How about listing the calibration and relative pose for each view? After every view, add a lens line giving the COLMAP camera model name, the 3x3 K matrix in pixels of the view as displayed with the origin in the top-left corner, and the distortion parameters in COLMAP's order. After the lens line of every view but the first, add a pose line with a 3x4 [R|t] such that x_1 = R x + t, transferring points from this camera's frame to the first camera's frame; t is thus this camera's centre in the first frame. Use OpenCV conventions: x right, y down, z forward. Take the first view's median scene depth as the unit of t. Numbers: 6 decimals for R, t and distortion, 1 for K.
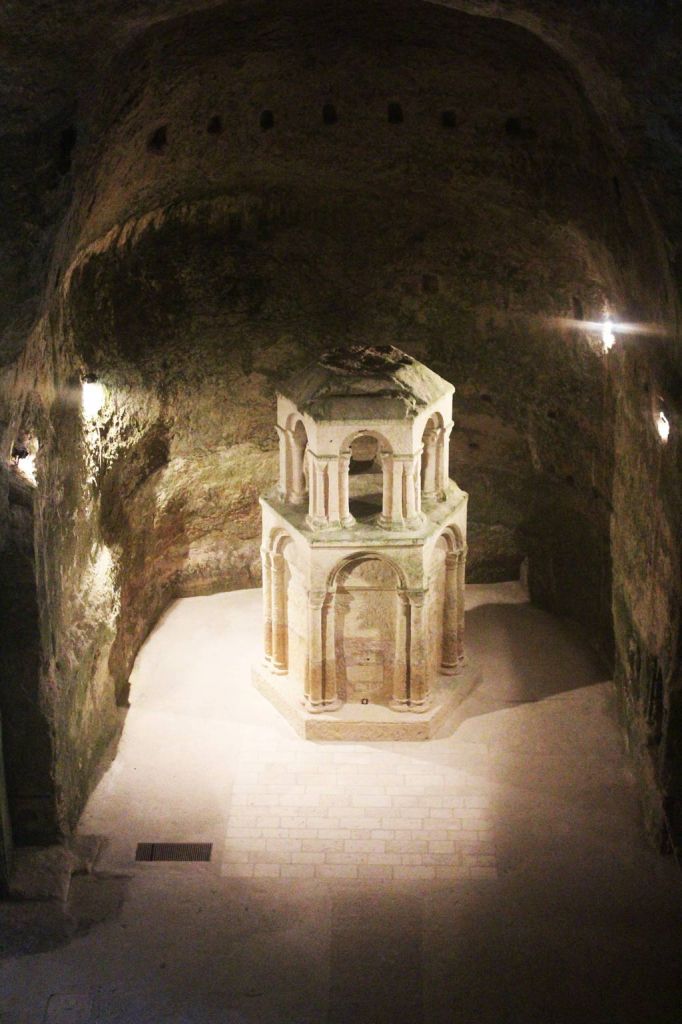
lens RADIAL K [[1619.6, 0, 341.0], [0, 1619.6, 512.0], [0, 0, 1]] dist [-0.025595, 0.069185]
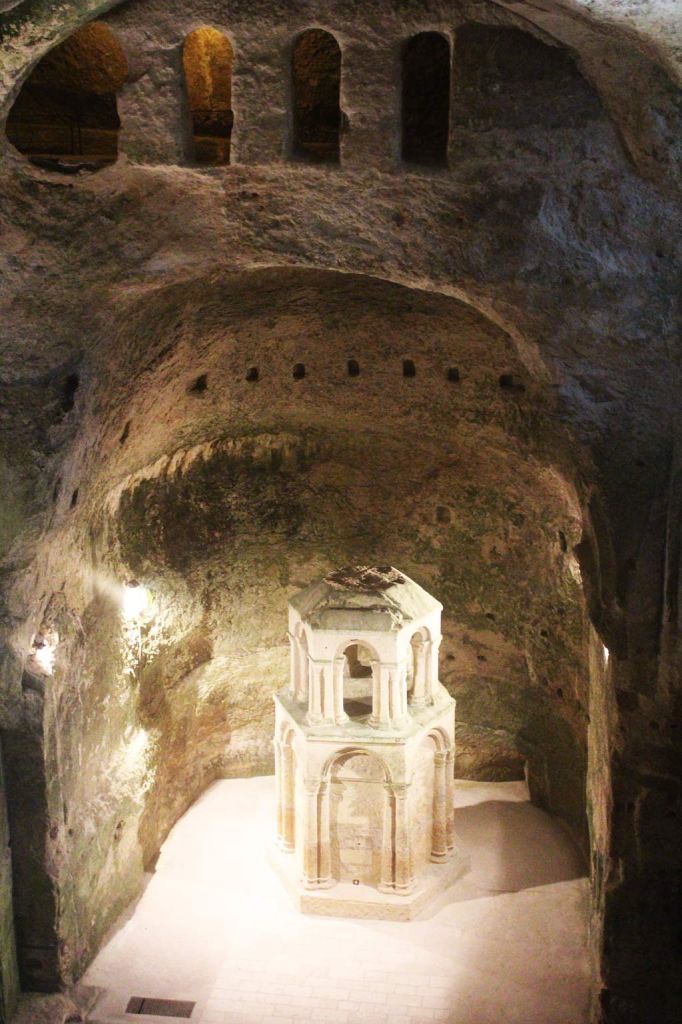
lens RADIAL K [[1409.2, 0, 341.0], [0, 1409.2, 512.0], [0, 0, 1]] dist [-0.064241, 0.149158]
pose [[0.992674, 0.036512, -0.115171, 0.108404], [-0.052027, 0.989516, -0.134728, -0.004841], [0.109044, 0.139733, 0.984167, 0.009030]]
